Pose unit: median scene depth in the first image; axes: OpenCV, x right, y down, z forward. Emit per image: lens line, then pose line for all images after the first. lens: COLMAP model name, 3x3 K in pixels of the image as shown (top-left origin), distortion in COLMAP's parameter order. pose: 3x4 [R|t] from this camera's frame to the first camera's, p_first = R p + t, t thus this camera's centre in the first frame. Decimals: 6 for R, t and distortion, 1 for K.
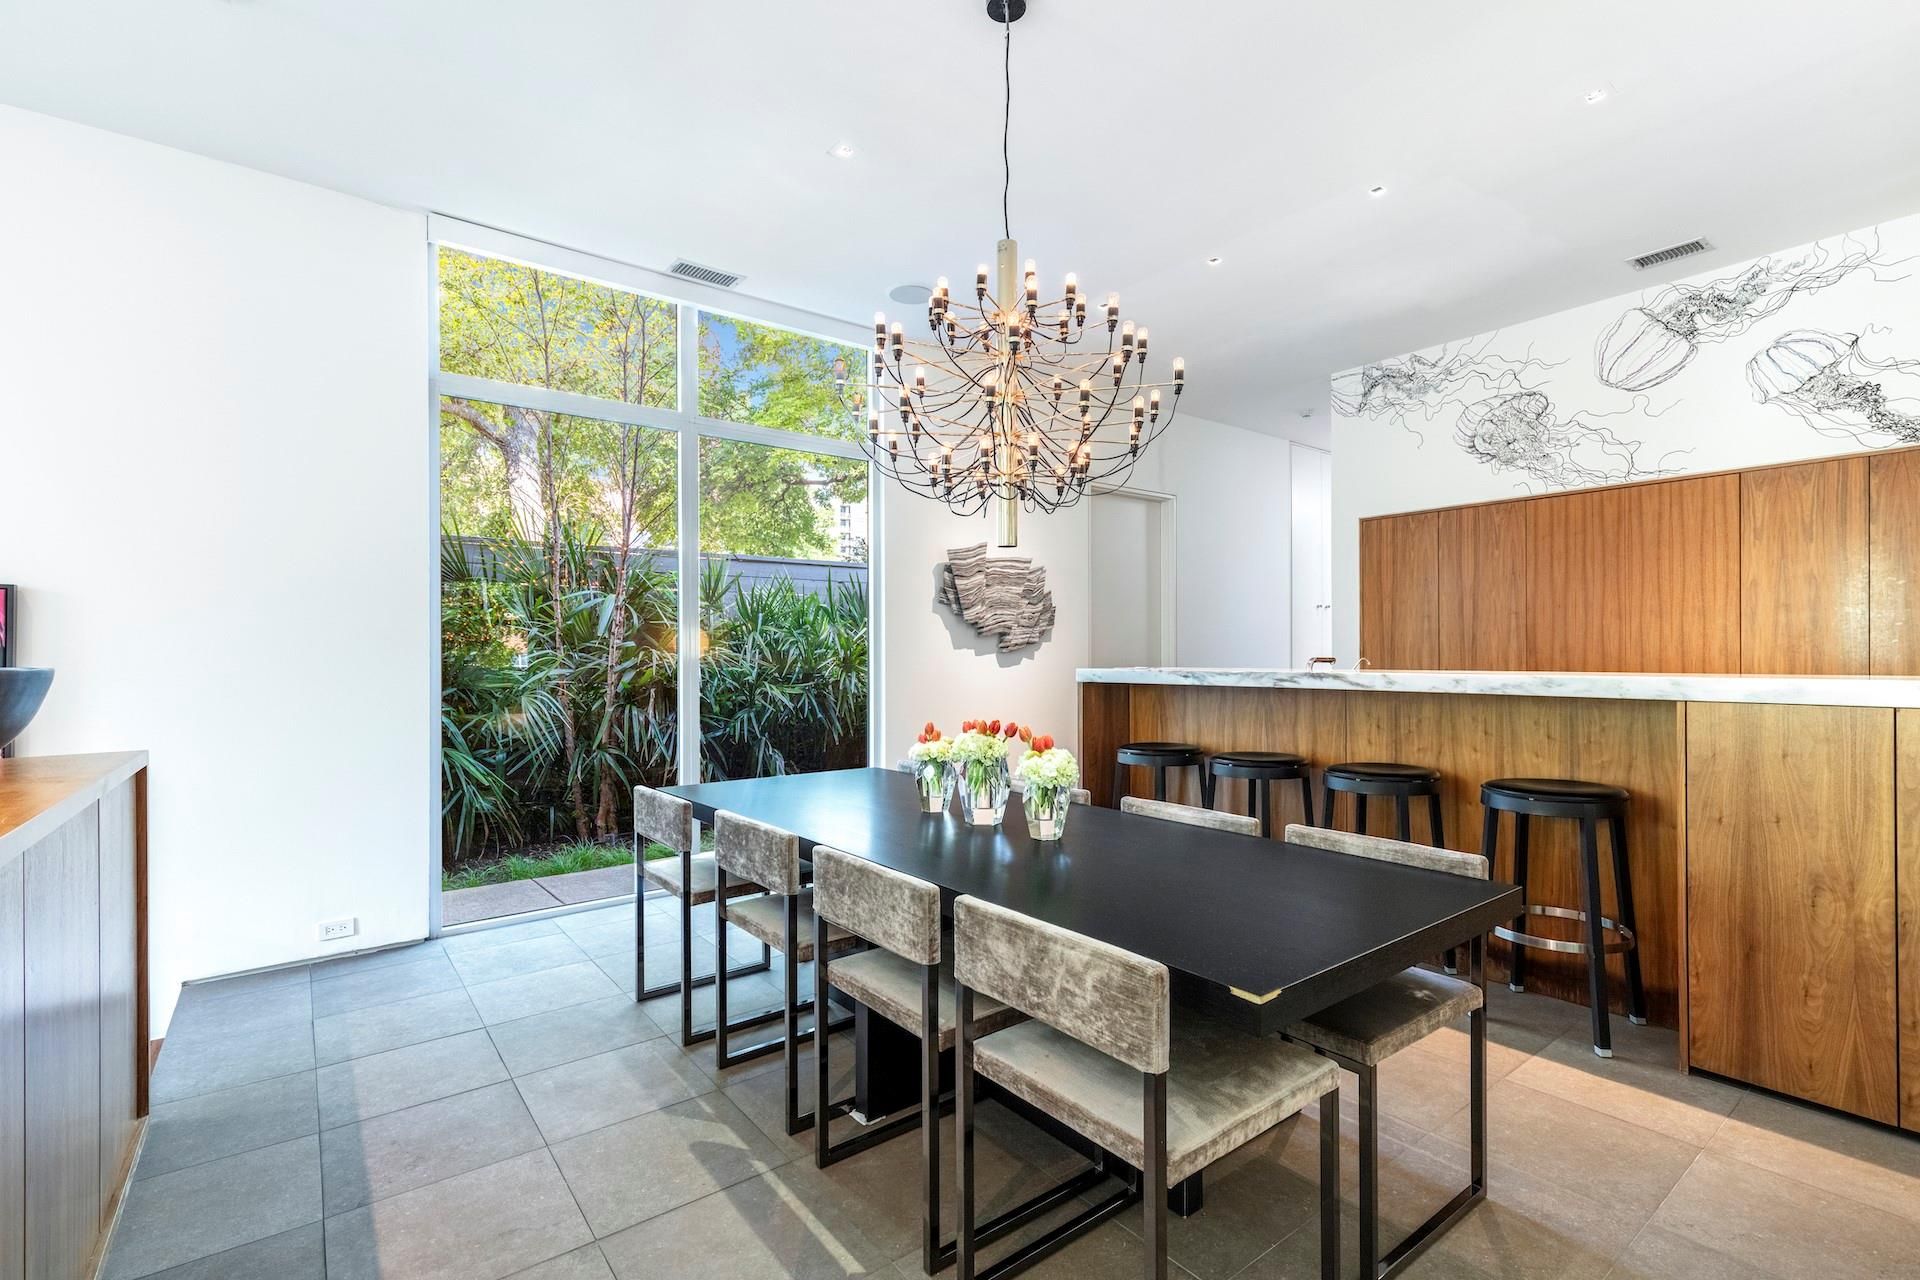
lens RADIAL K [[866.7, 0, 990.1], [0, 866.7, 652.8], [0, 0, 1]] dist [0.004853, 0.000275]
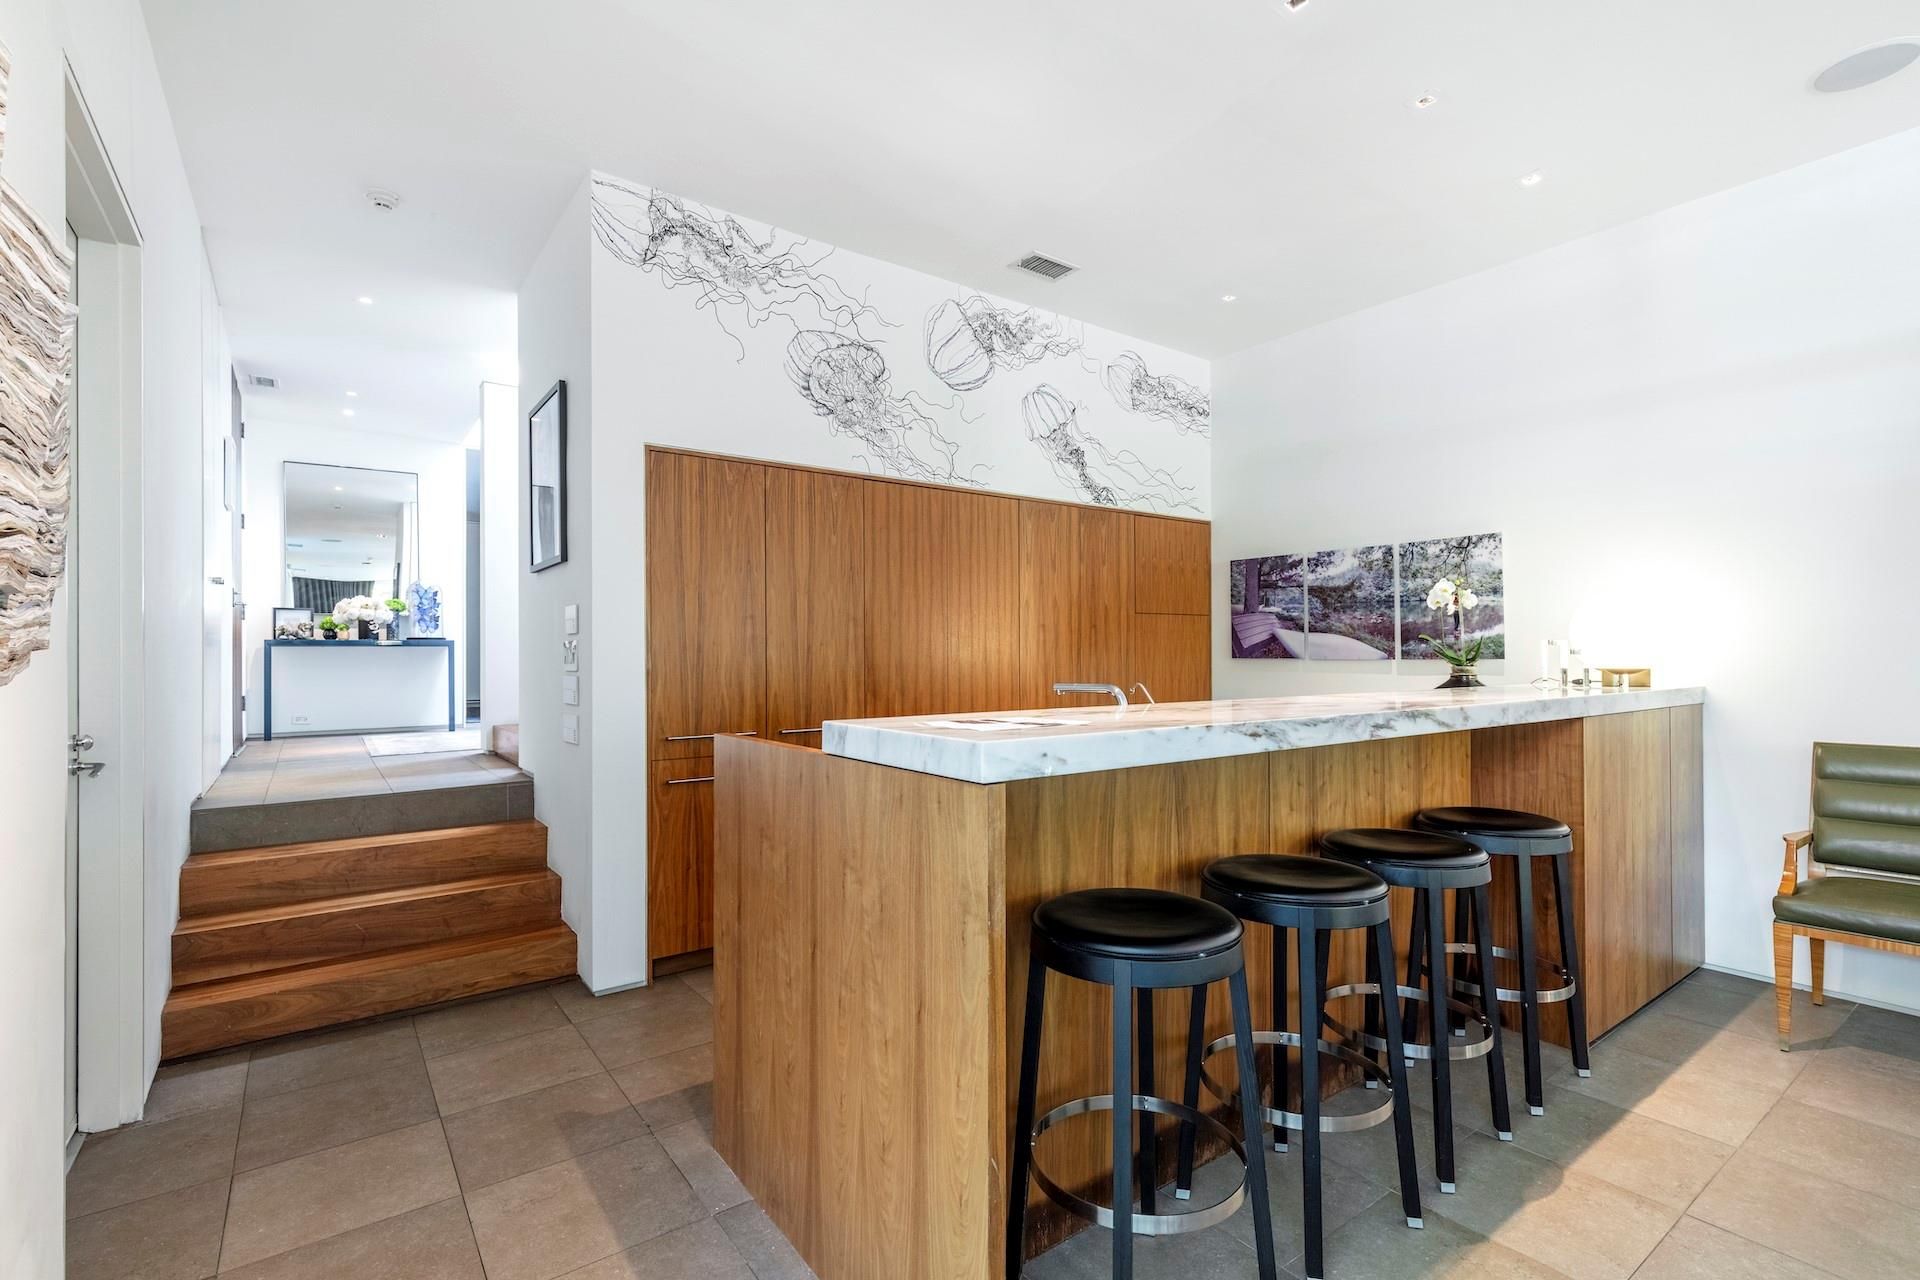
lens RADIAL K [[879.3, 0, 950.7], [0, 879.3, 651.5], [0, 0, 1]] dist [0.003645, 0.000374]
pose [[0.042928, 0.010071, 0.999027, -0.198877], [0.003781, 0.999940, -0.010243, -0.009922], [-0.999071, 0.004217, 0.042888, 0.969189]]
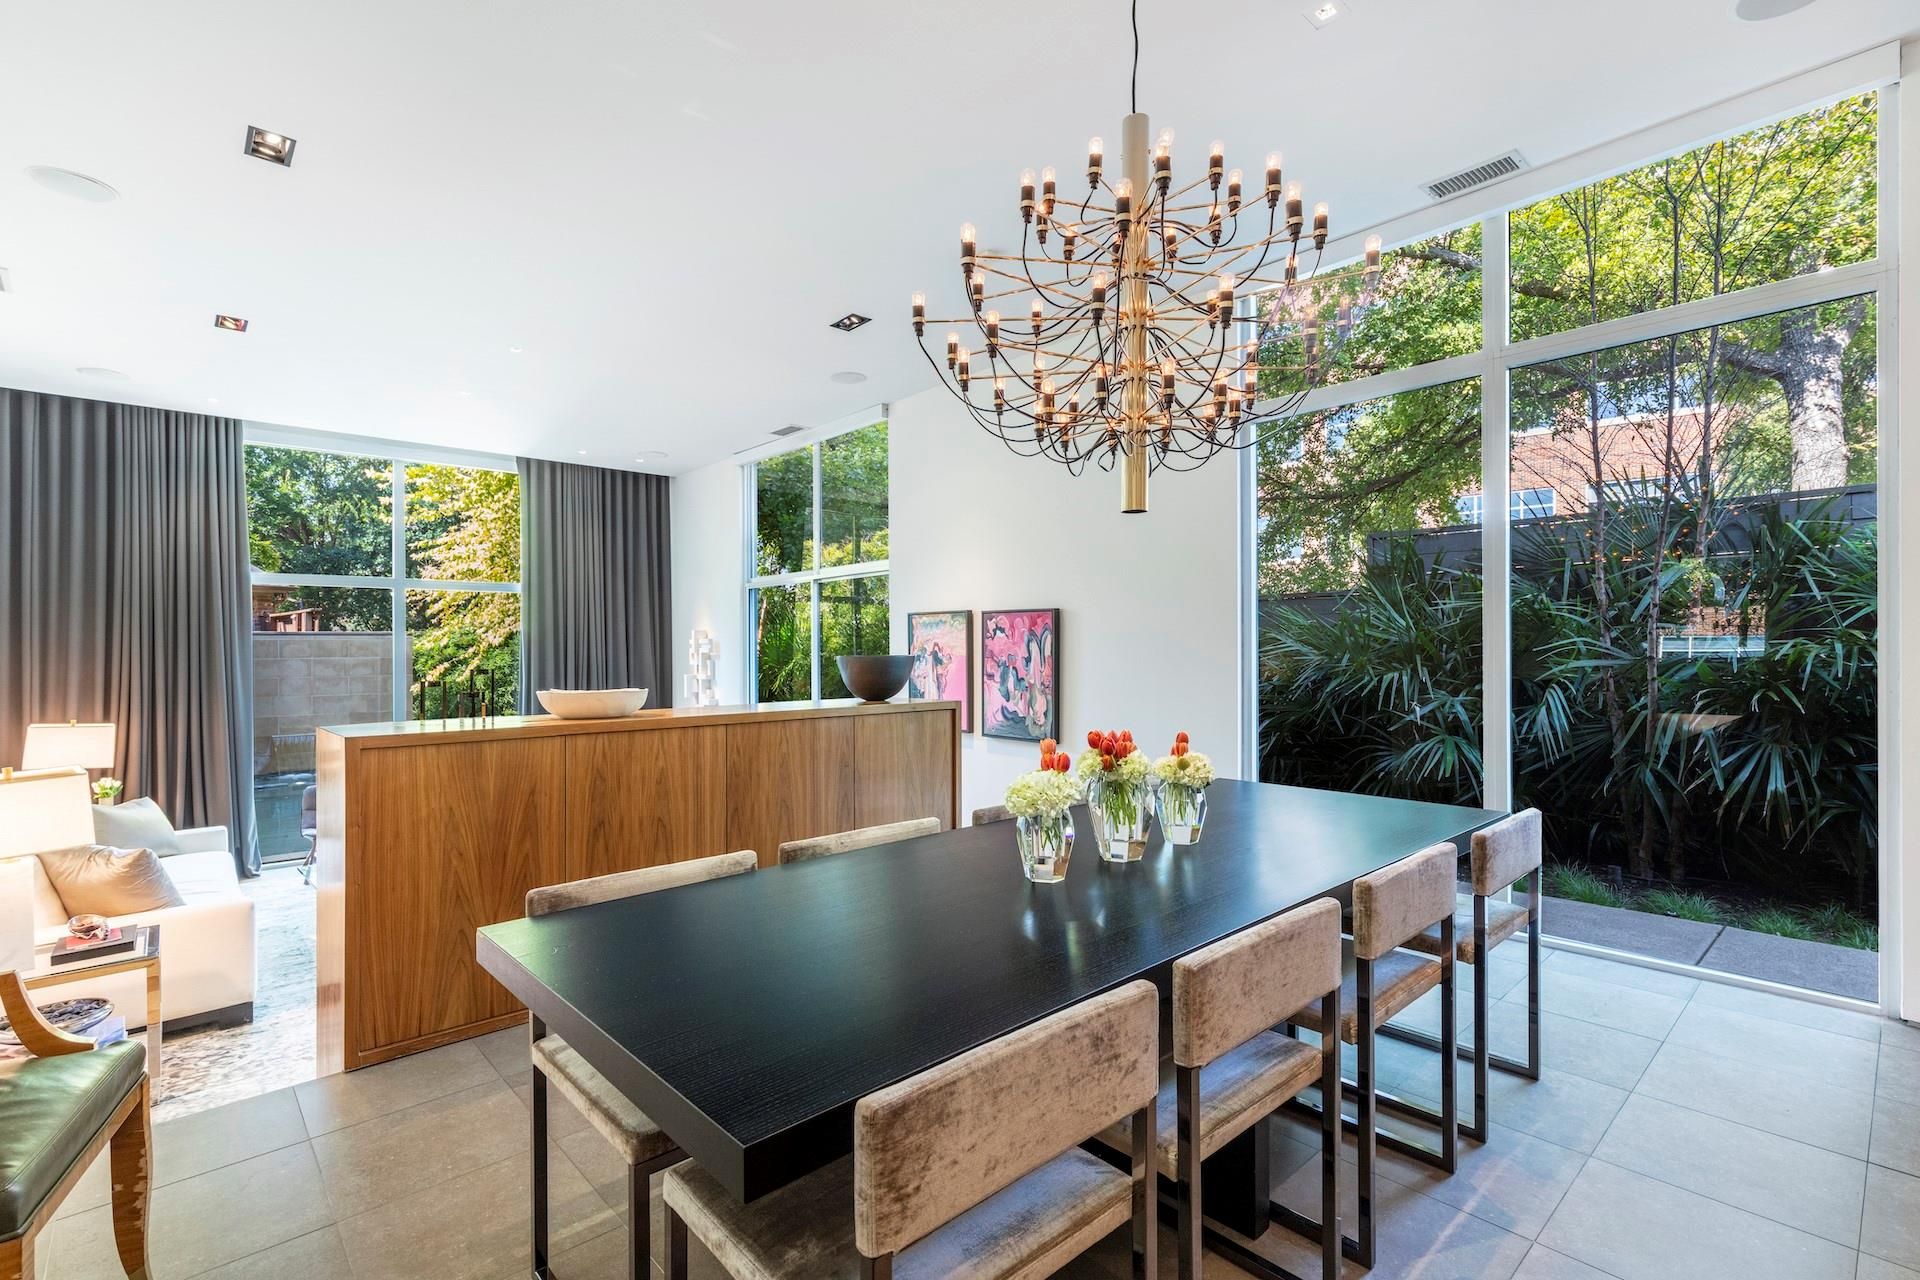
lens RADIAL K [[868.4, 0, 954.2], [0, 868.4, 642.6], [0, 0, 1]] dist [0.004550, 0.000061]
pose [[0.071242, -0.002876, -0.997455, 0.419846], [0.009831, 0.999949, -0.002181, -0.002791], [0.997411, -0.009650, 0.071267, 0.421254]]
